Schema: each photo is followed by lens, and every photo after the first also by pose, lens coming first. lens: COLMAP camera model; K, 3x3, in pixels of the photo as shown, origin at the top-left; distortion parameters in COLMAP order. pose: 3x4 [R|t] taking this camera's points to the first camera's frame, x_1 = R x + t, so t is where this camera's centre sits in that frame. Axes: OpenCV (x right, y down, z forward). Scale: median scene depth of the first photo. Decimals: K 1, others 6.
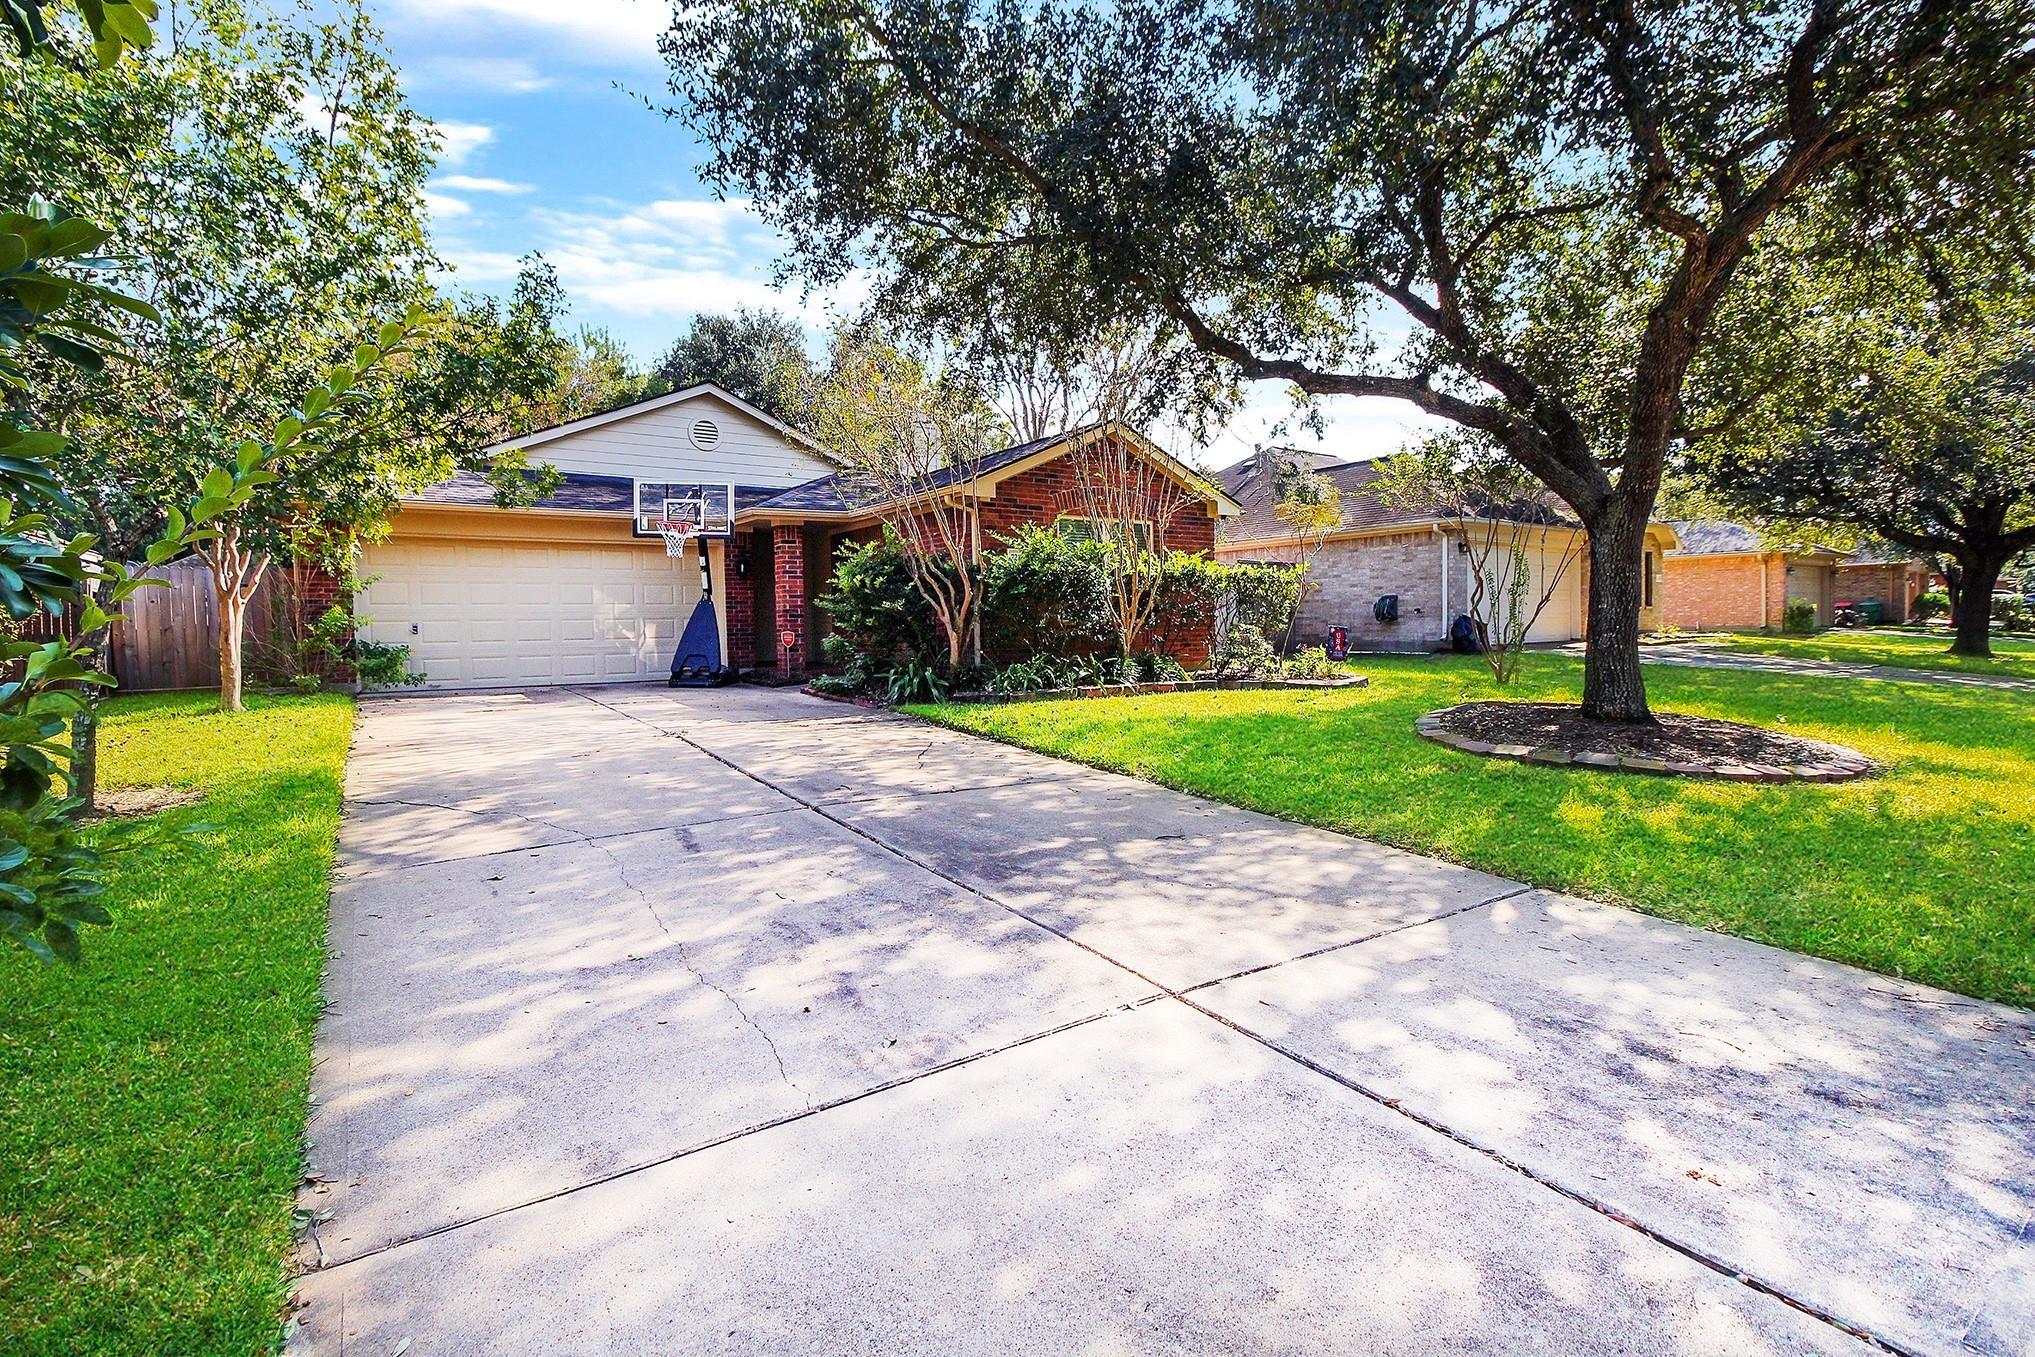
lens RADIAL K [[962.2, 0, 1020.4], [0, 962.2, 654.8], [0, 0, 1]] dist [-0.001130, -0.009177]
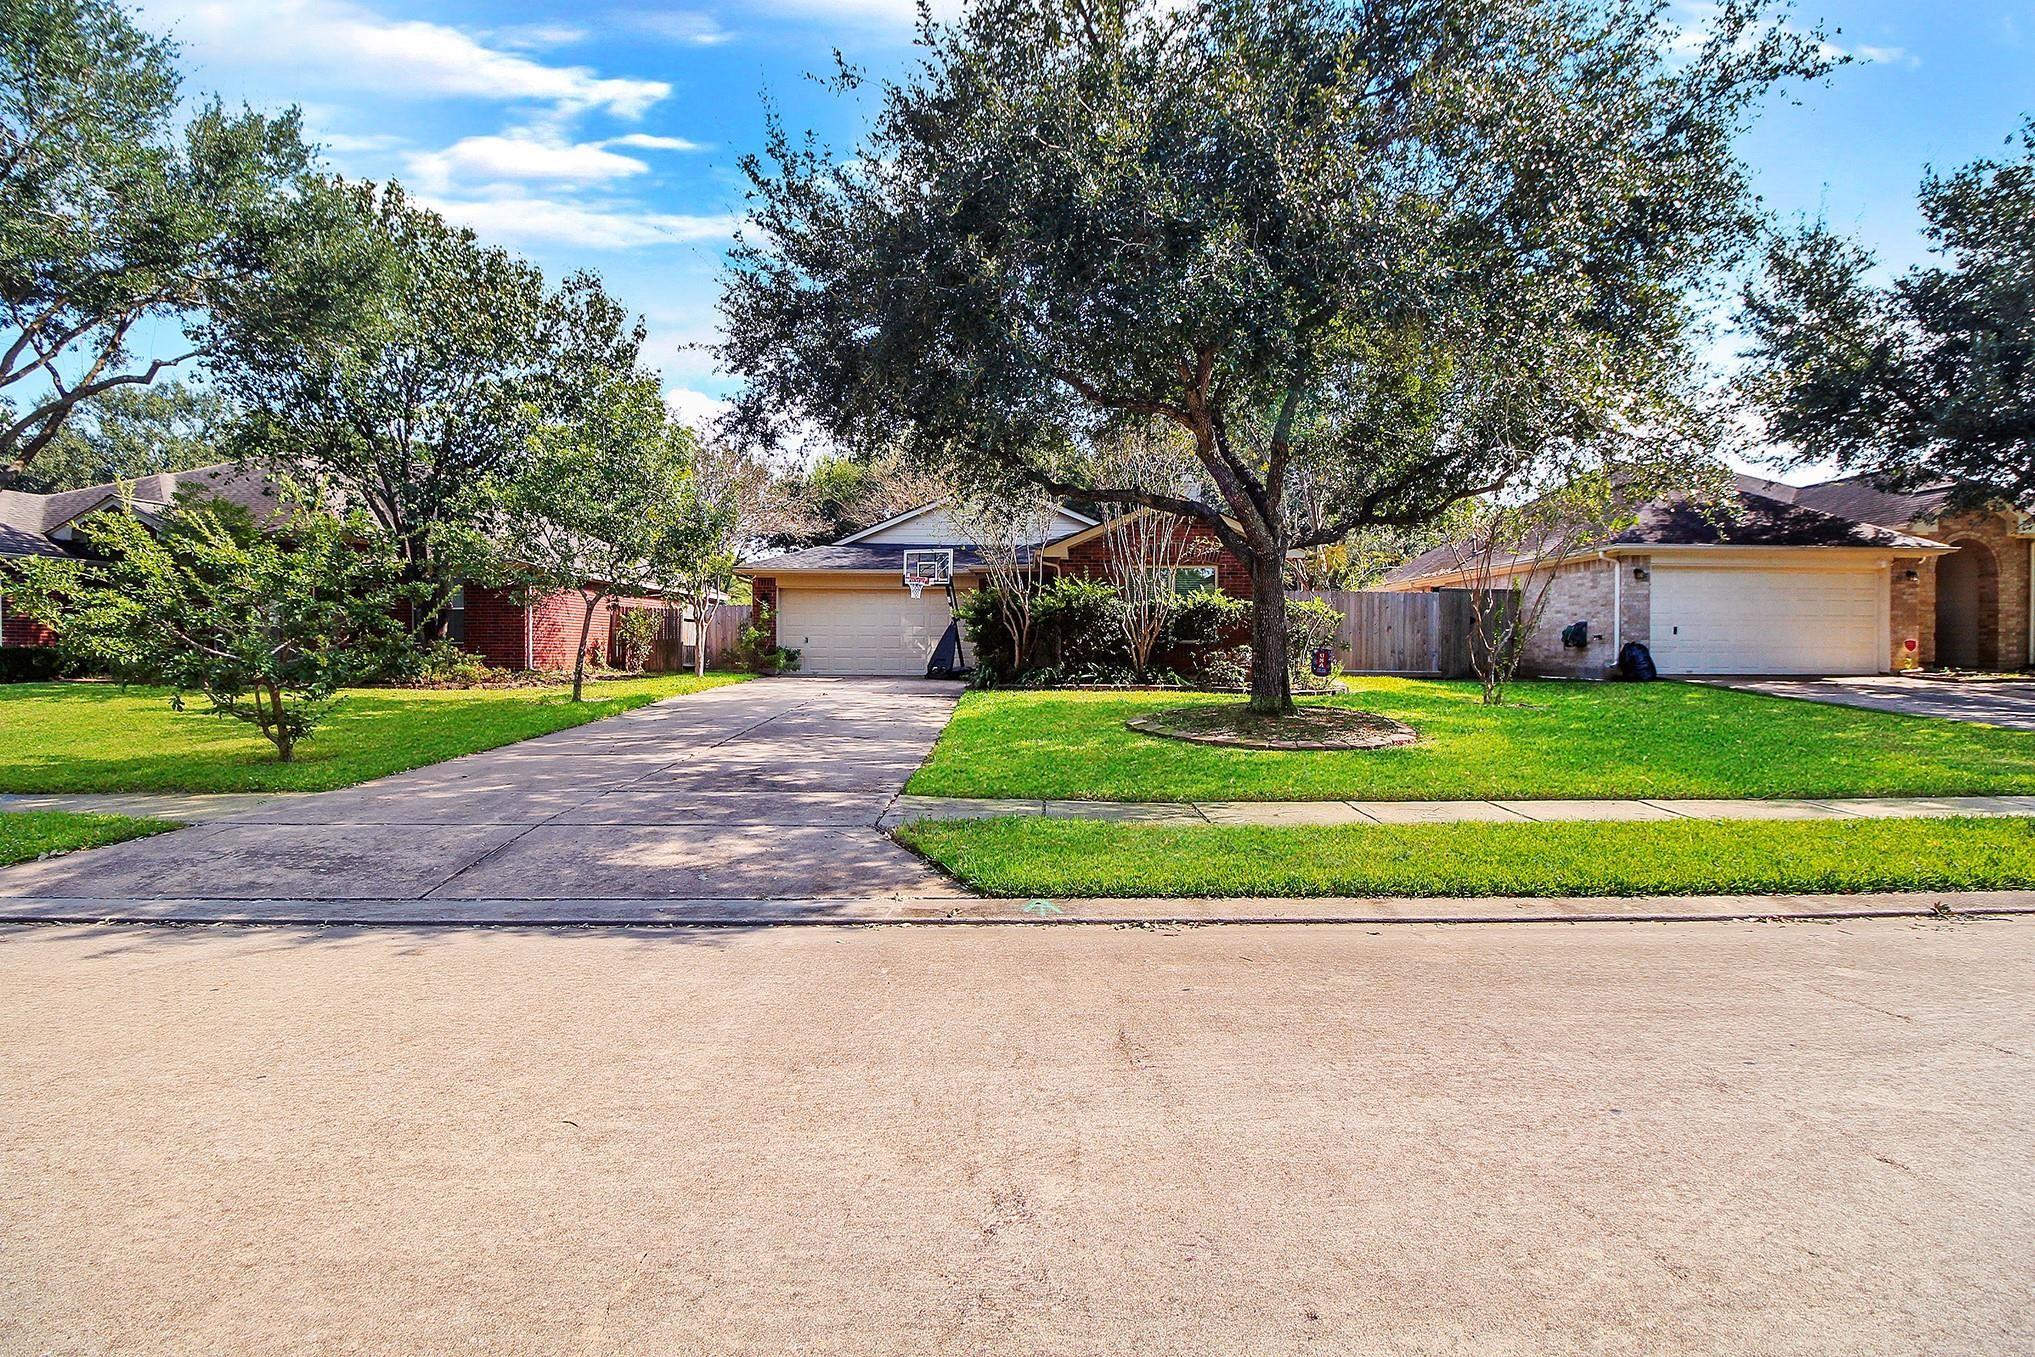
lens RADIAL K [[962.2, 0, 1020.4], [0, 962.2, 654.8], [0, 0, 1]] dist [-0.001130, -0.009177]
pose [[0.826913, 0.022564, -0.561877, 0.648484], [-0.033565, 0.999394, -0.009263, 0.002620], [0.561327, 0.026519, 0.827169, -0.225282]]
